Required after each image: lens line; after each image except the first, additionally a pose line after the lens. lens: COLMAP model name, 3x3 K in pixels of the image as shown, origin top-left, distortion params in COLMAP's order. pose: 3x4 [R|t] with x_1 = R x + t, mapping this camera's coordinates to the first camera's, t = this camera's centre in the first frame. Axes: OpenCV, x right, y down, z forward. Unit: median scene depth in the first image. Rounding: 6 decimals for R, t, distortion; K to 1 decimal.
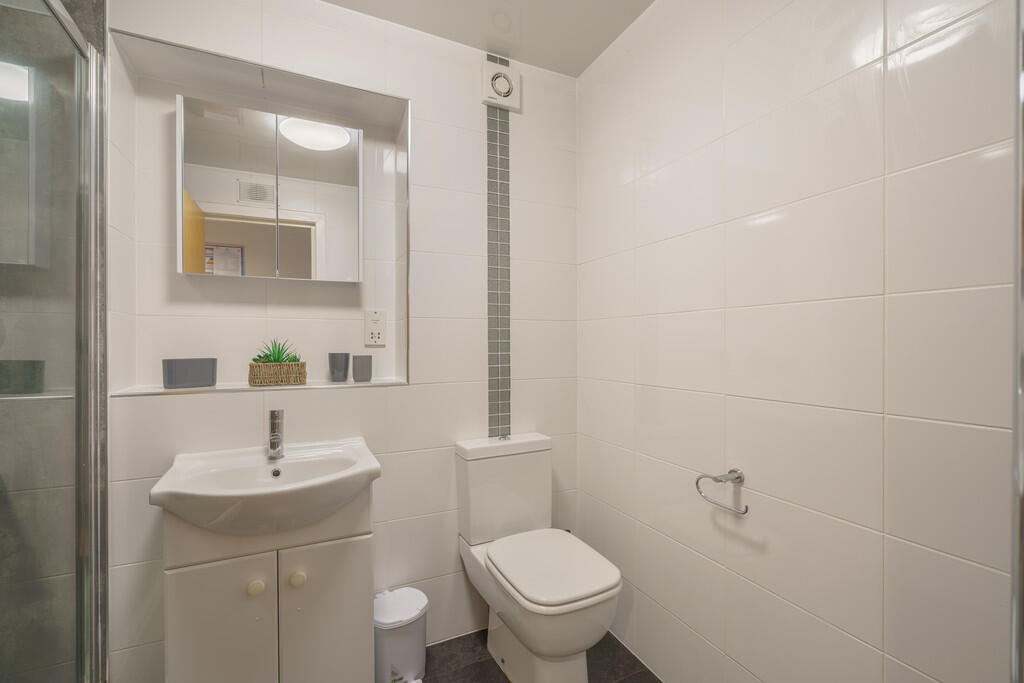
lens RADIAL K [[458.8, 0, 512.0], [0, 458.8, 341.5], [0, 0, 1]] dist [0.002576, 0.000680]
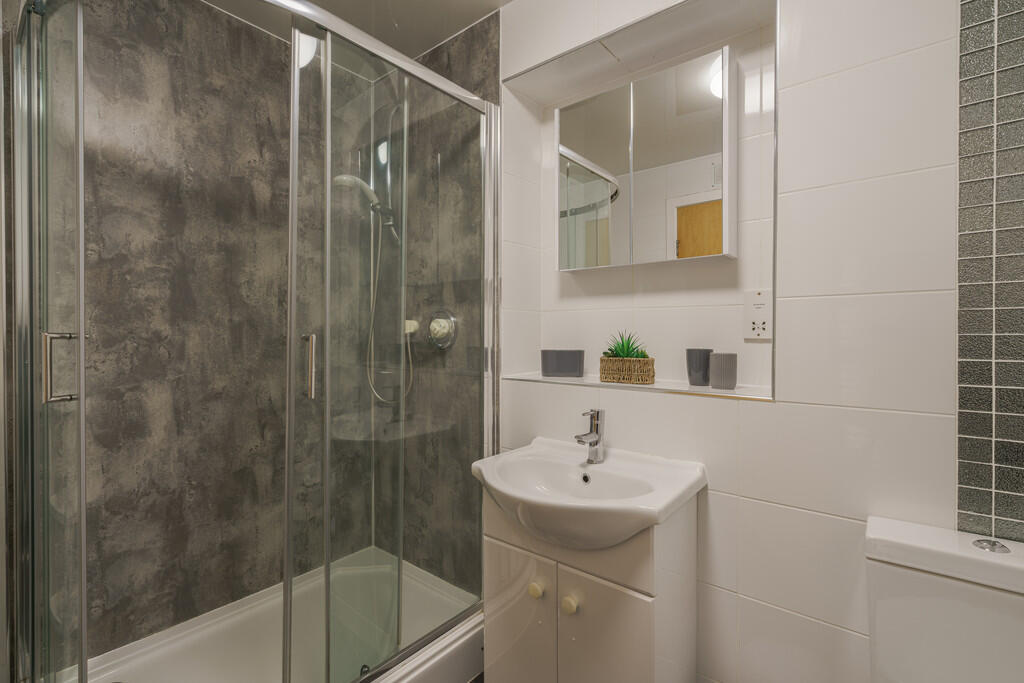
lens RADIAL K [[458.8, 0, 512.0], [0, 458.8, 341.5], [0, 0, 1]] dist [0.002576, 0.000680]
pose [[0.419387, 0.009244, -0.907761, 0.220334], [-0.001753, 0.999955, 0.009373, 0.006088], [0.907806, -0.002339, 0.419384, 0.426548]]
